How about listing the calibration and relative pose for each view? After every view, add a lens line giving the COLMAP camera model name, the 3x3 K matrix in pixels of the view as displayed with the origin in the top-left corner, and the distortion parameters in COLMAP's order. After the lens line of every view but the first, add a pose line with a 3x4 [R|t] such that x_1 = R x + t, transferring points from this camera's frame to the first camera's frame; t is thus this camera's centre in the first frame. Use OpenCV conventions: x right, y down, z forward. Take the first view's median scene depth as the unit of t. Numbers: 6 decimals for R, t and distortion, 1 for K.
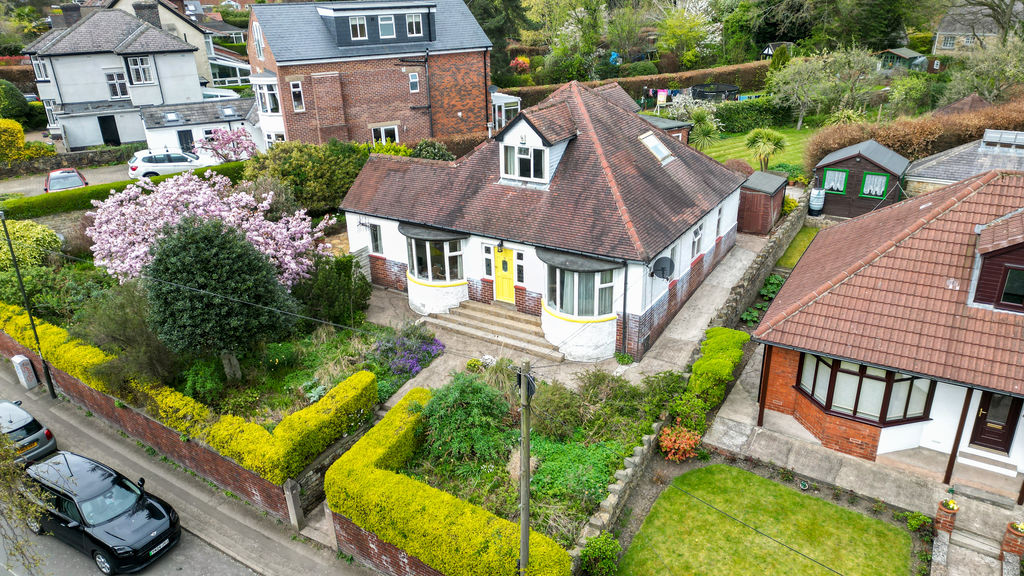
lens RADIAL K [[715.9, 0, 506.6], [0, 715.9, 285.3], [0, 0, 1]] dist [0.070246, -0.066427]
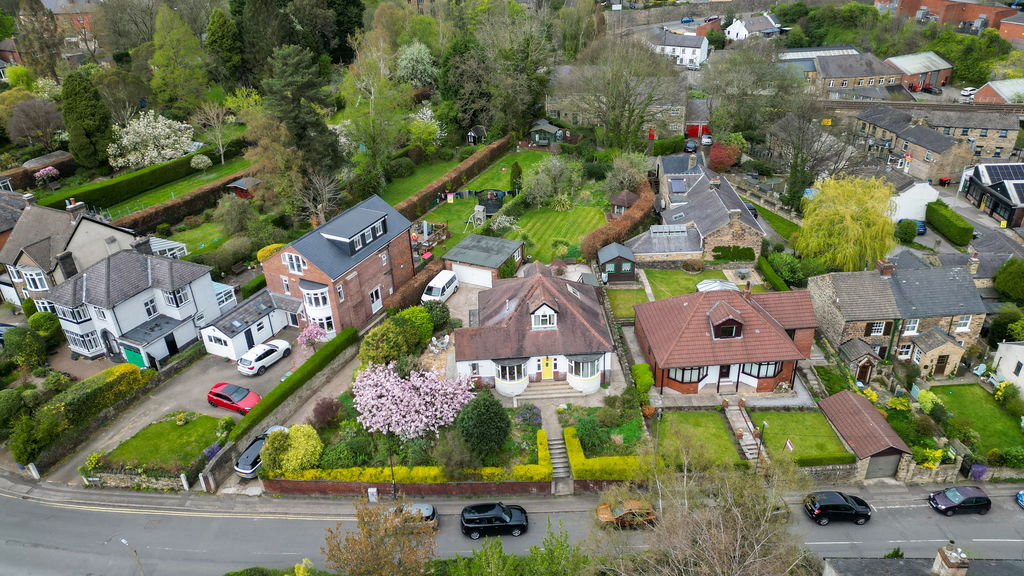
lens RADIAL K [[715.9, 0, 503.9], [0, 715.9, 282.4], [0, 0, 1]] dist [0.070246, -0.066427]
pose [[0.822022, -0.280063, 0.495827, -1.206082], [0.241150, 0.959978, 0.142436, -0.655490], [-0.515875, 0.002483, 0.856661, -0.926270]]
